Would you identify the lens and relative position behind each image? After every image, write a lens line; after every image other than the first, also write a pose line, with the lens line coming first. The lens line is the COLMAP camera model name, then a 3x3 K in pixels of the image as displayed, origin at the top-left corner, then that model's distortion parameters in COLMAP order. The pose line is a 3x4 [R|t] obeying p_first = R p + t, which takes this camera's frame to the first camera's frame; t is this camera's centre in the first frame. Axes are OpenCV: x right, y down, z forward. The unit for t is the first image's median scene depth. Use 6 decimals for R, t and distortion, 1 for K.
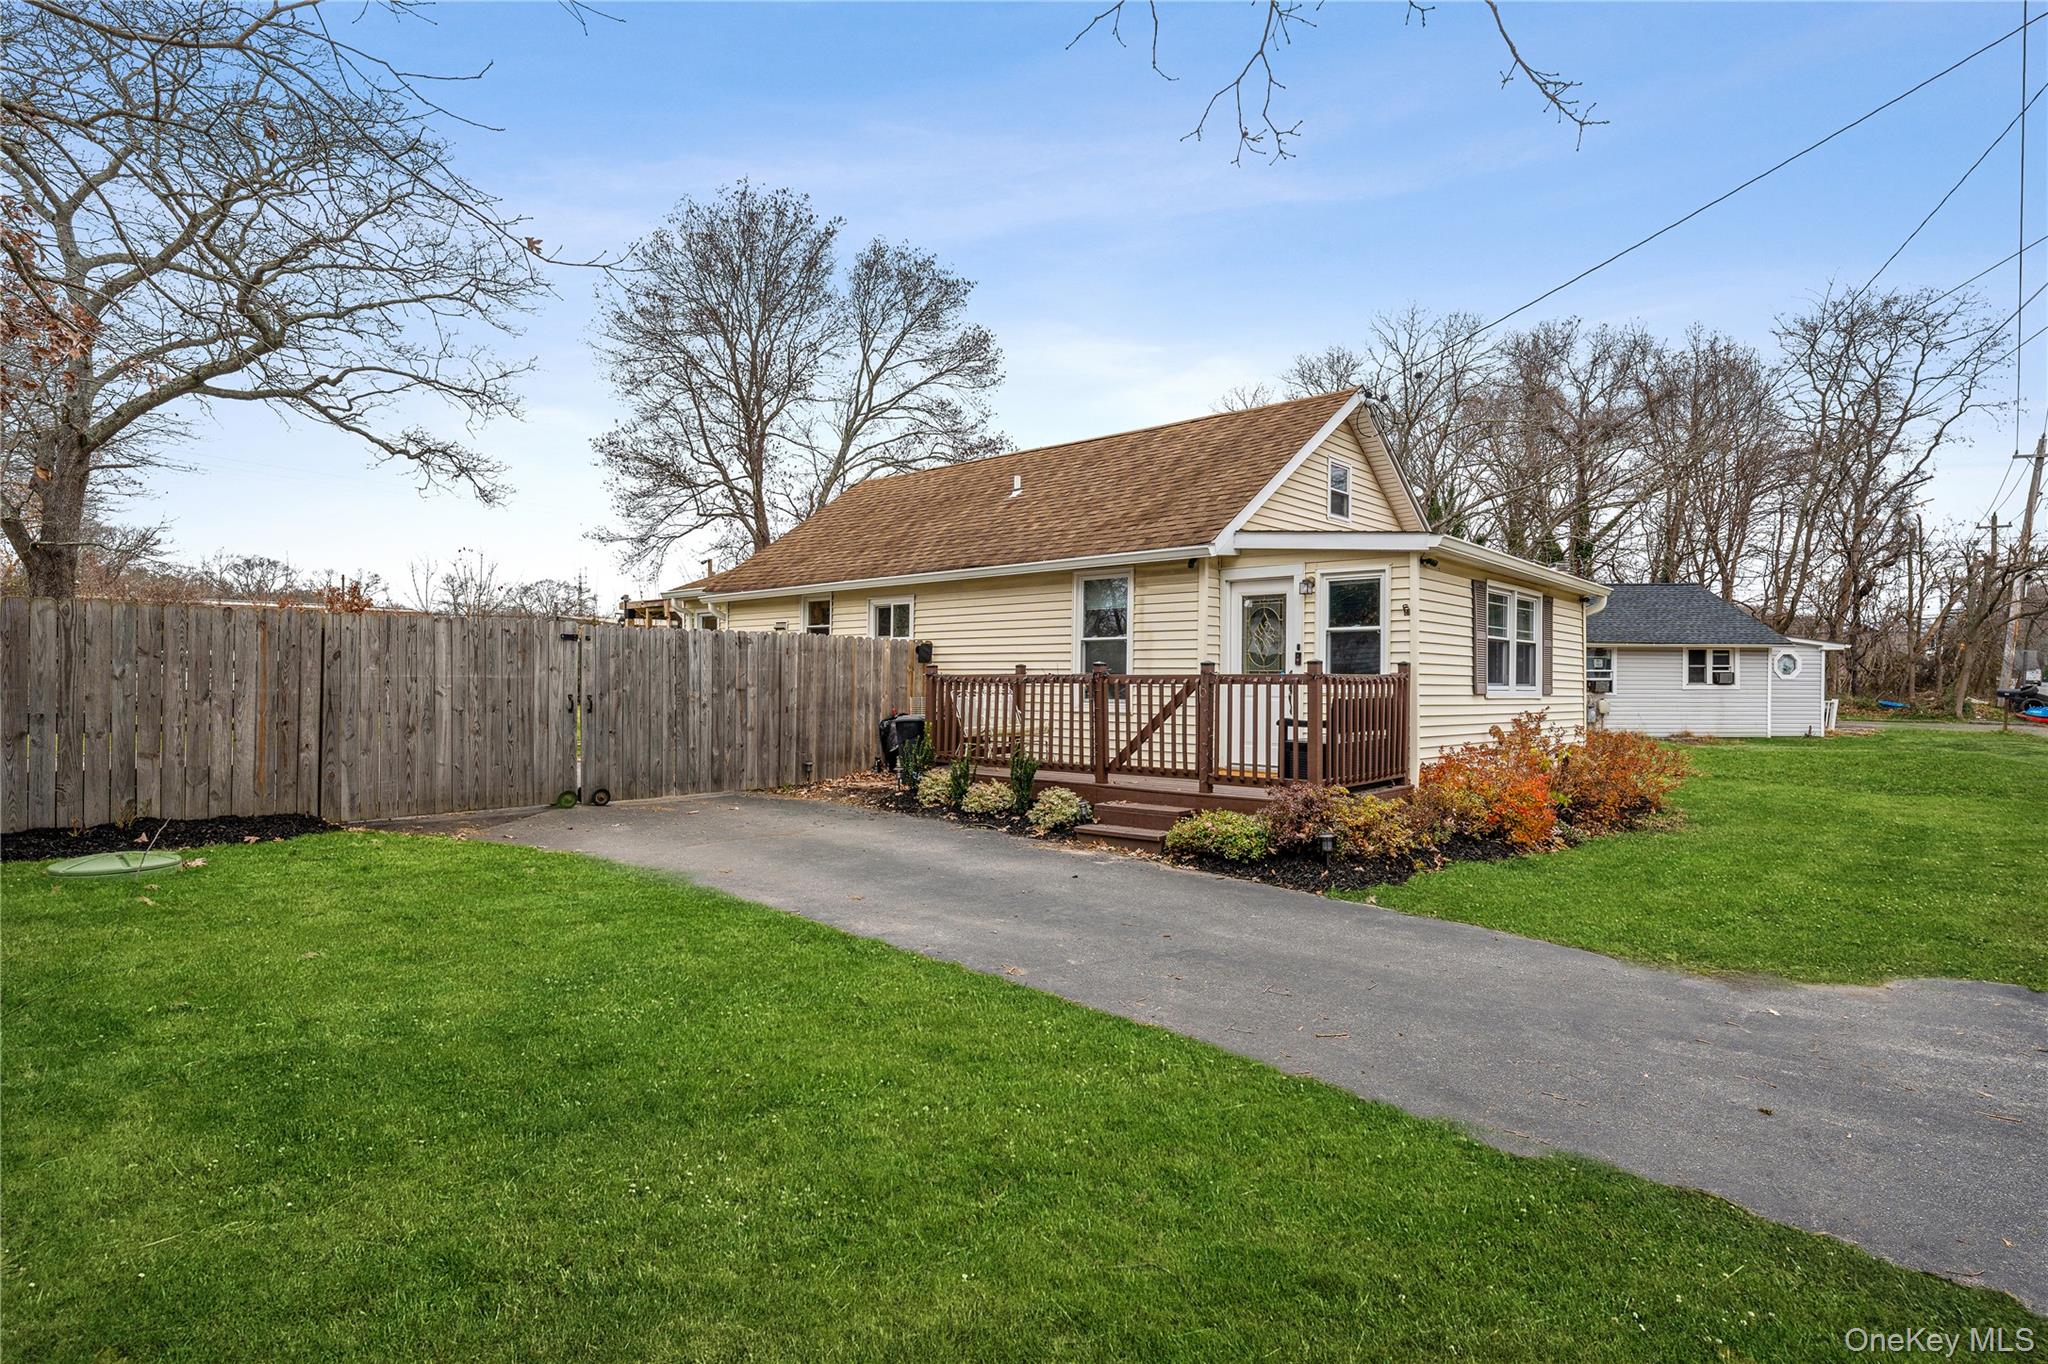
lens RADIAL K [[1080.8, 0, 1022.3], [0, 1080.8, 691.6], [0, 0, 1]] dist [0.005160, -0.000726]
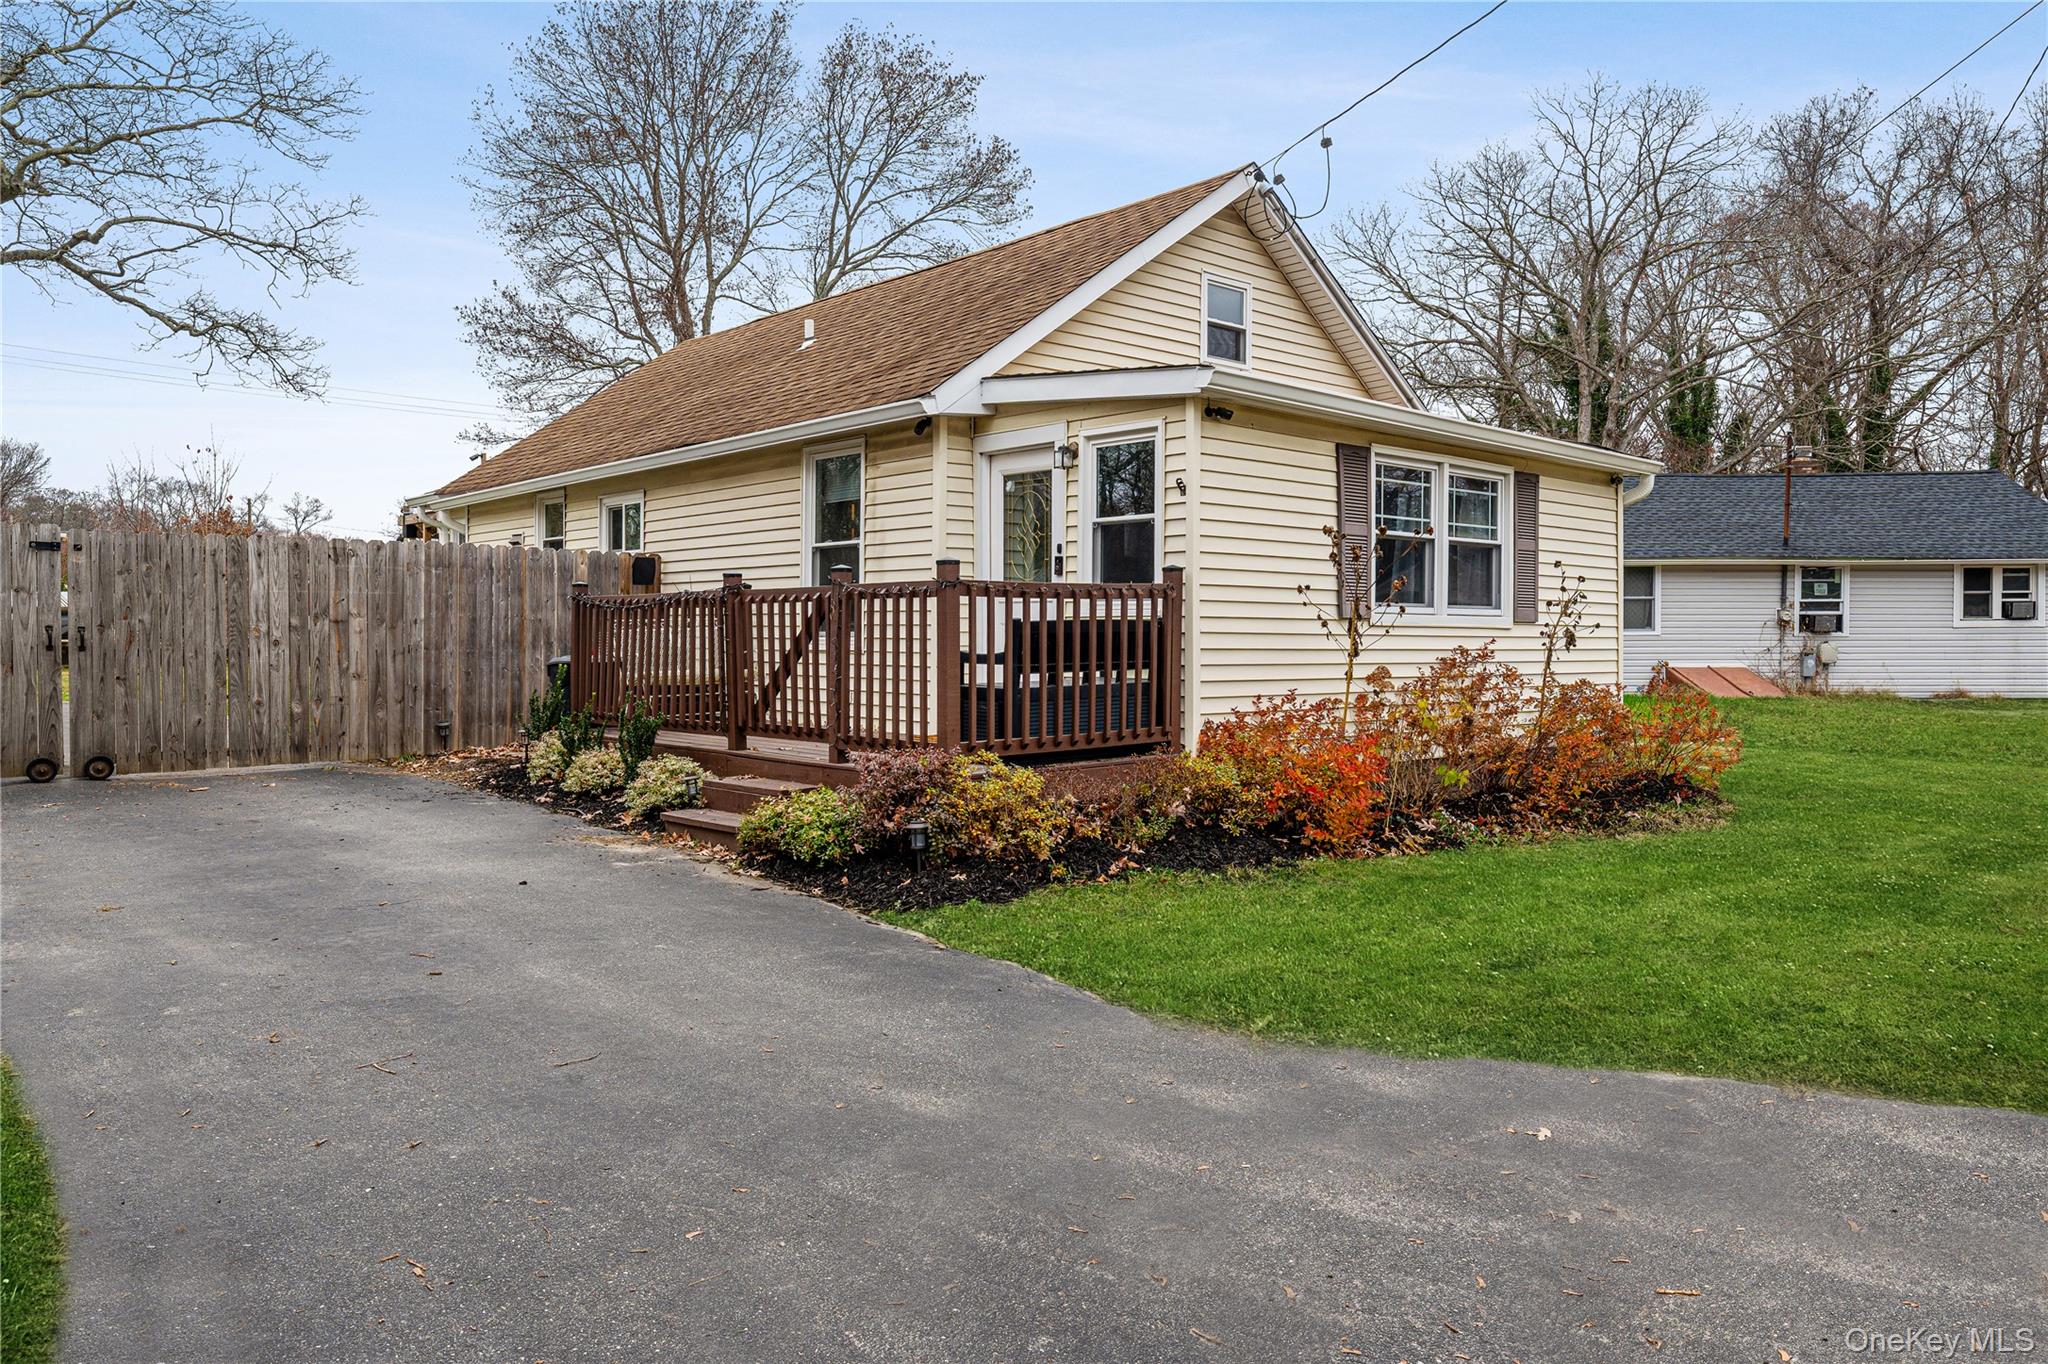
lens RADIAL K [[1443.6, 0, 1025.3], [0, 1443.6, 670.9], [0, 0, 1]] dist [0.005603, 0.001643]
pose [[0.994068, -0.002518, -0.108729, 0.277989], [0.004278, 0.999864, 0.015956, 0.016918], [0.108674, -0.016326, 0.993943, 0.092751]]
